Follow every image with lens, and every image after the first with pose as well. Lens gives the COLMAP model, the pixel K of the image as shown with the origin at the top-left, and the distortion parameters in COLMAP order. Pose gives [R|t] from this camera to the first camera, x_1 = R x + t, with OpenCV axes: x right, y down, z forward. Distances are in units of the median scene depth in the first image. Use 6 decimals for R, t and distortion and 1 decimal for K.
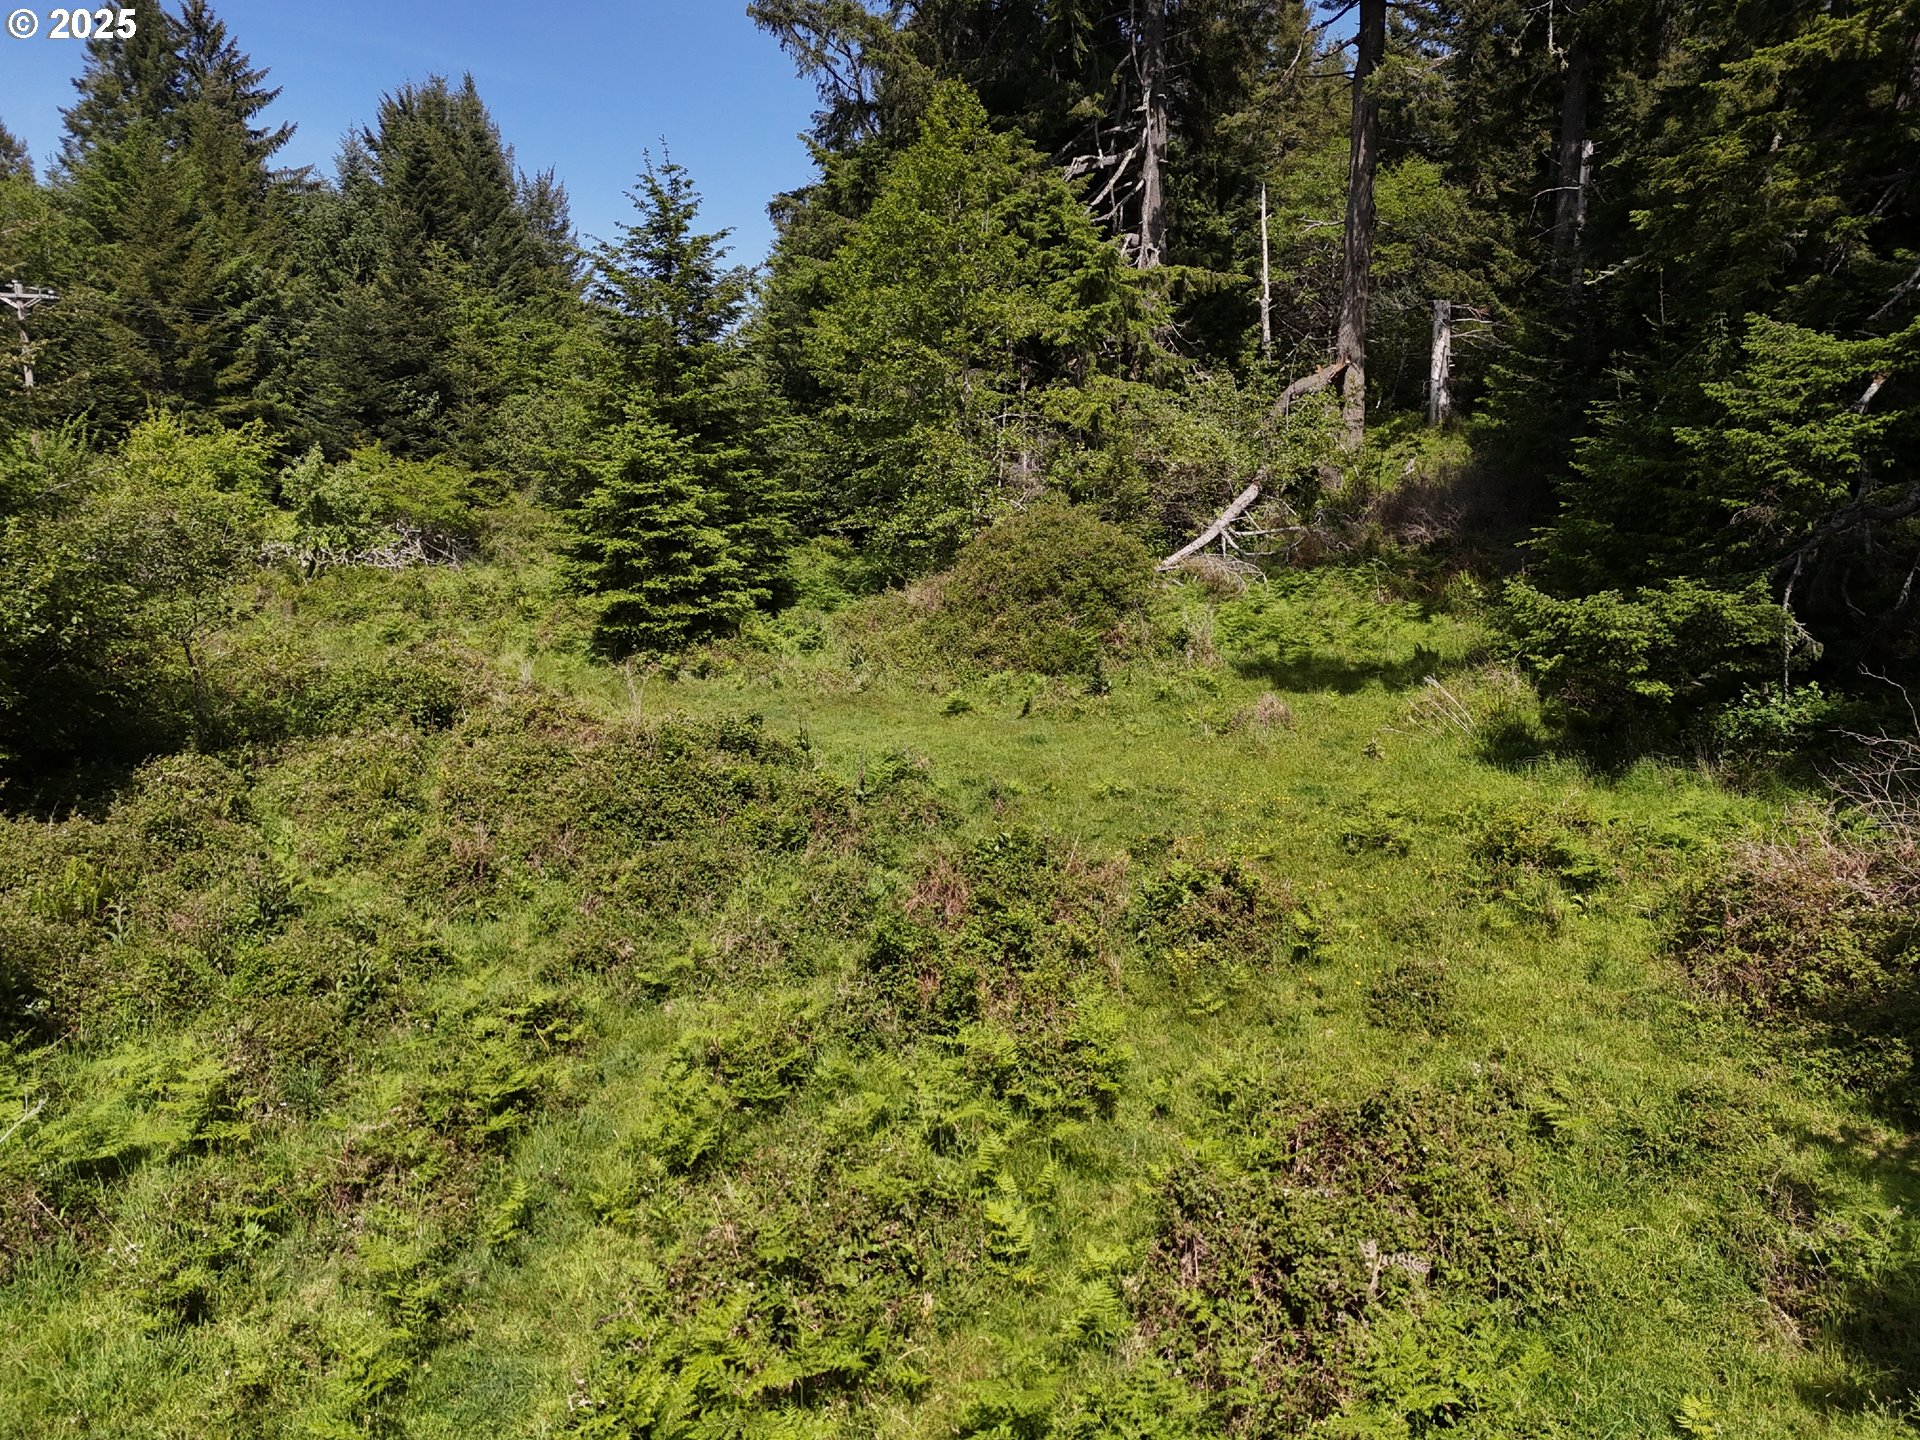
lens RADIAL K [[1282.4, 0, 952.0], [0, 1282.4, 754.2], [0, 0, 1]] dist [0.051683, -0.035320]
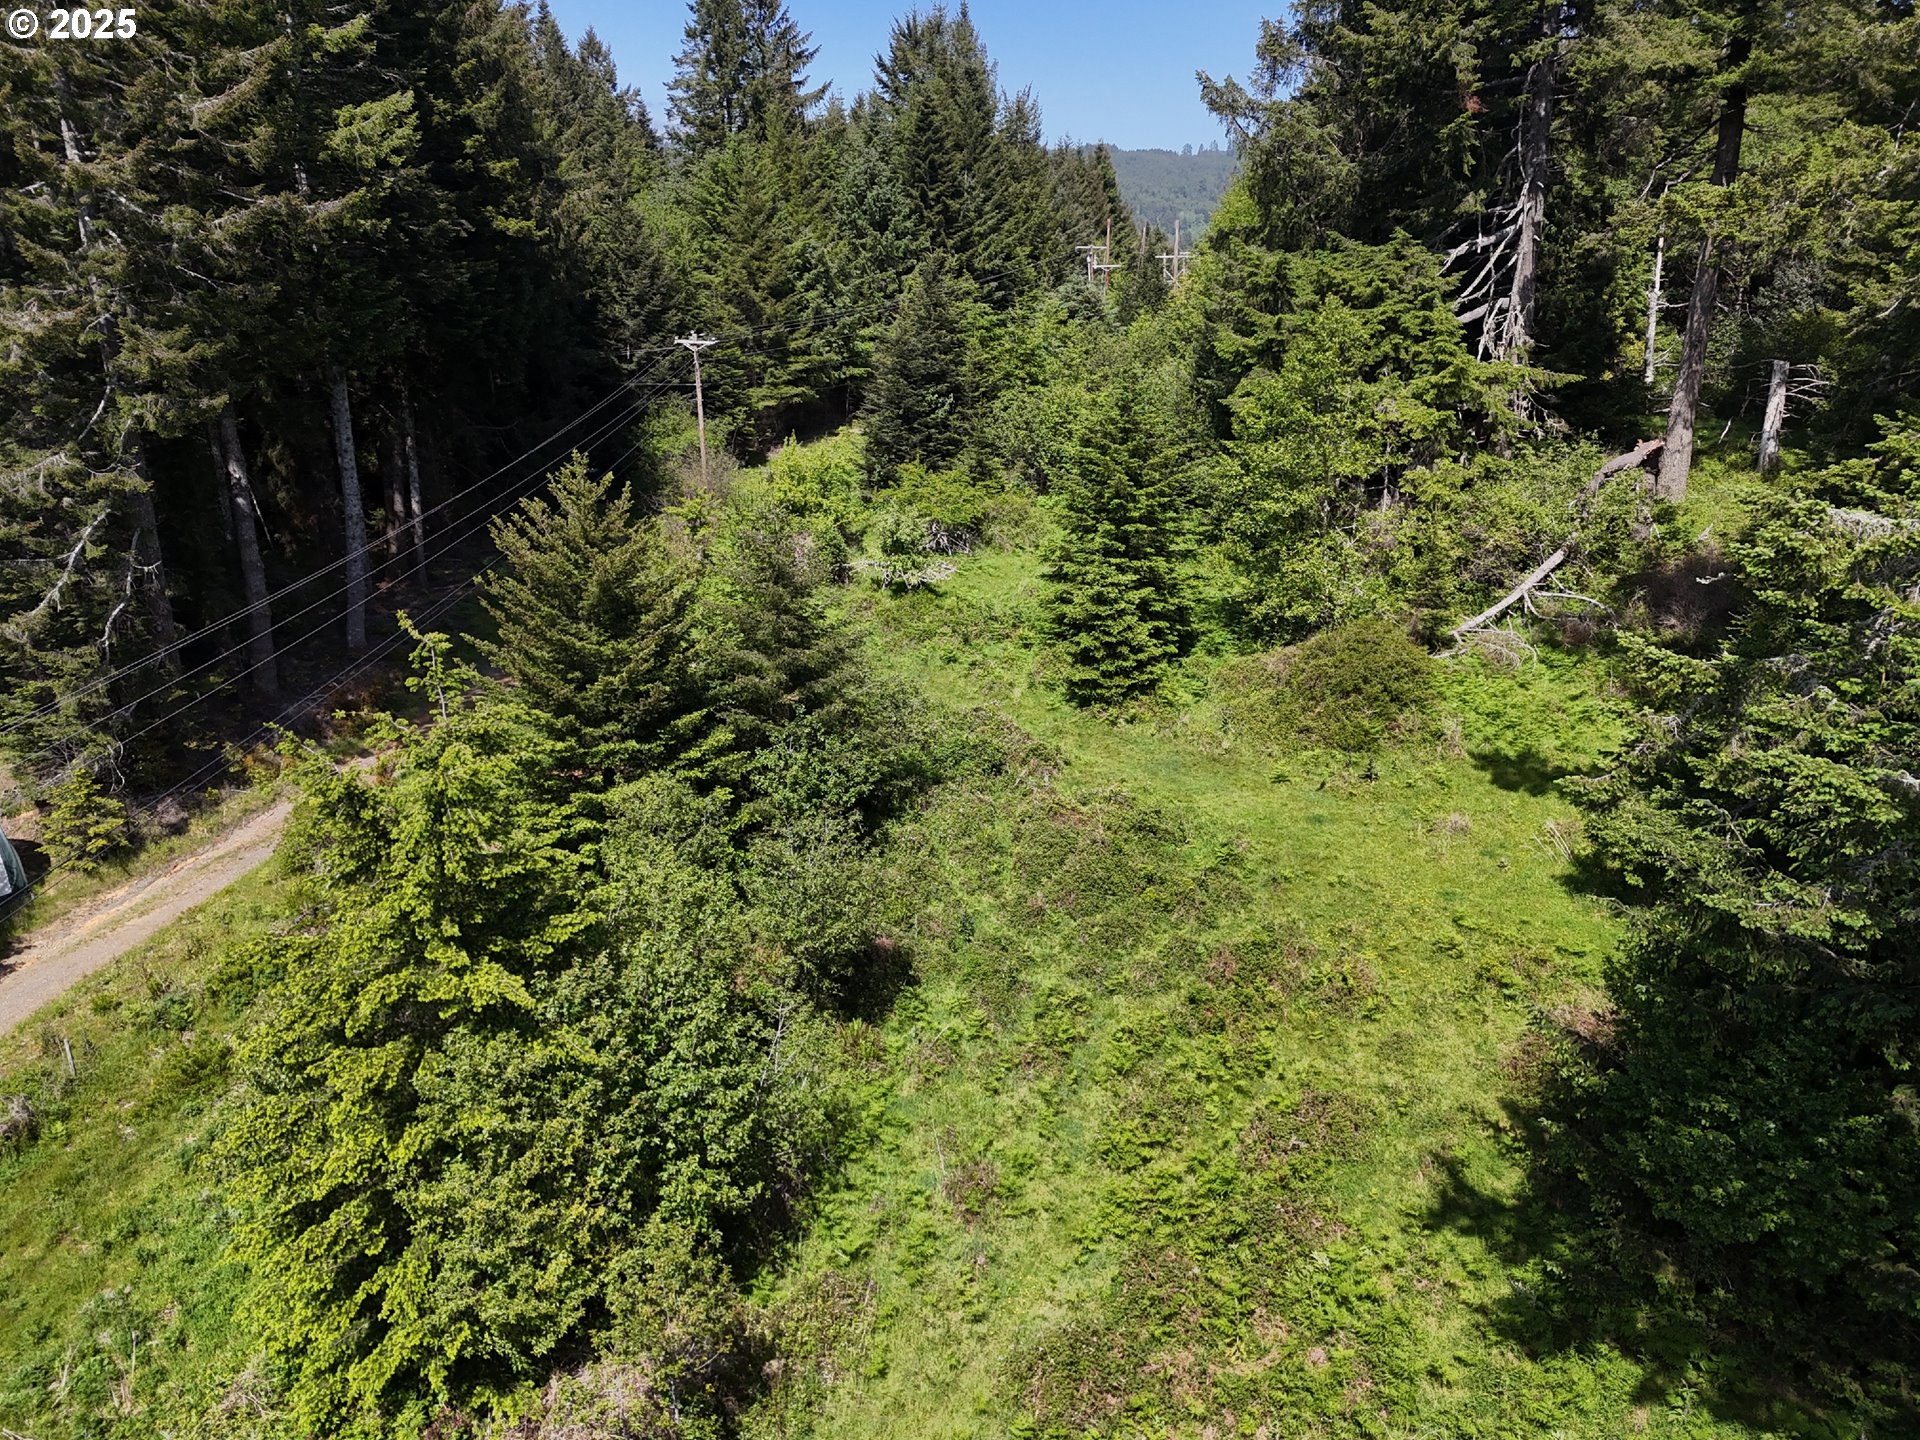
lens RADIAL K [[1287.6, 0, 963.2], [0, 1287.6, 700.0], [0, 0, 1]] dist [0.102582, -0.115836]
pose [[0.950258, 0.083048, -0.300187, 0.071174], [-0.038500, 0.987725, 0.151385, -0.242315], [0.309075, -0.132298, 0.941791, -0.463640]]
